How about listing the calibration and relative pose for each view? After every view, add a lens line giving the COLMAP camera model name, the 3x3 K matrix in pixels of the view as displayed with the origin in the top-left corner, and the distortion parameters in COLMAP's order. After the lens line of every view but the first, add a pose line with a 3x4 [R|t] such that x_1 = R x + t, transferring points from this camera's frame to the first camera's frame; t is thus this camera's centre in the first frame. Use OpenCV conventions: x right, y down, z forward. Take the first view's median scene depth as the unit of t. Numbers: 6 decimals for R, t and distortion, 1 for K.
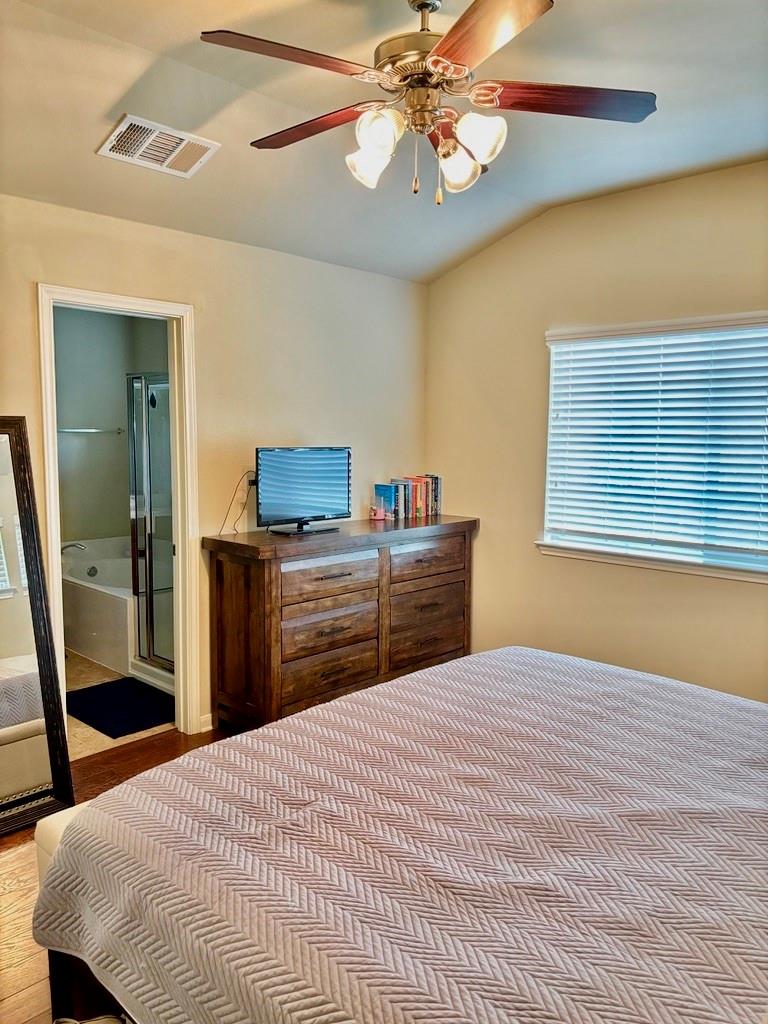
lens RADIAL K [[778.4, 0, 384.0], [0, 778.4, 512.0], [0, 0, 1]] dist [0.002734, -0.000805]
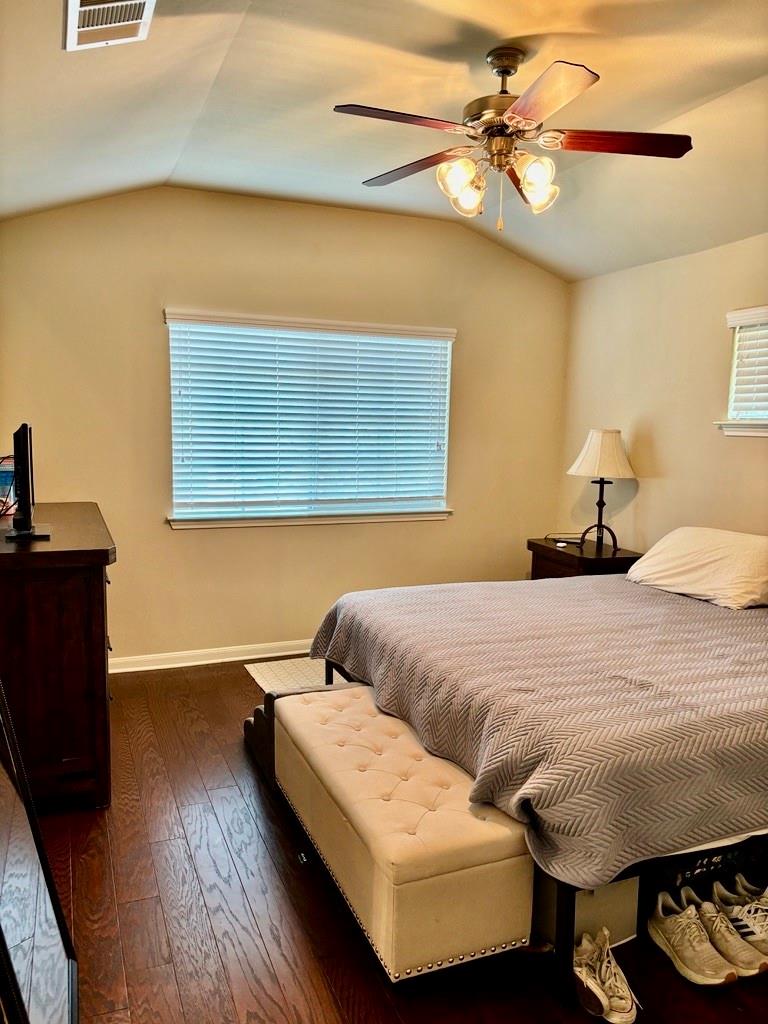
lens RADIAL K [[778.4, 0, 384.0], [0, 778.4, 512.0], [0, 0, 1]] dist [0.002734, -0.000805]
pose [[0.419154, -0.109470, 0.901292, -0.611758], [0.084957, 0.993078, 0.081108, -0.028580], [-0.903932, 0.042574, 0.425553, 0.330388]]
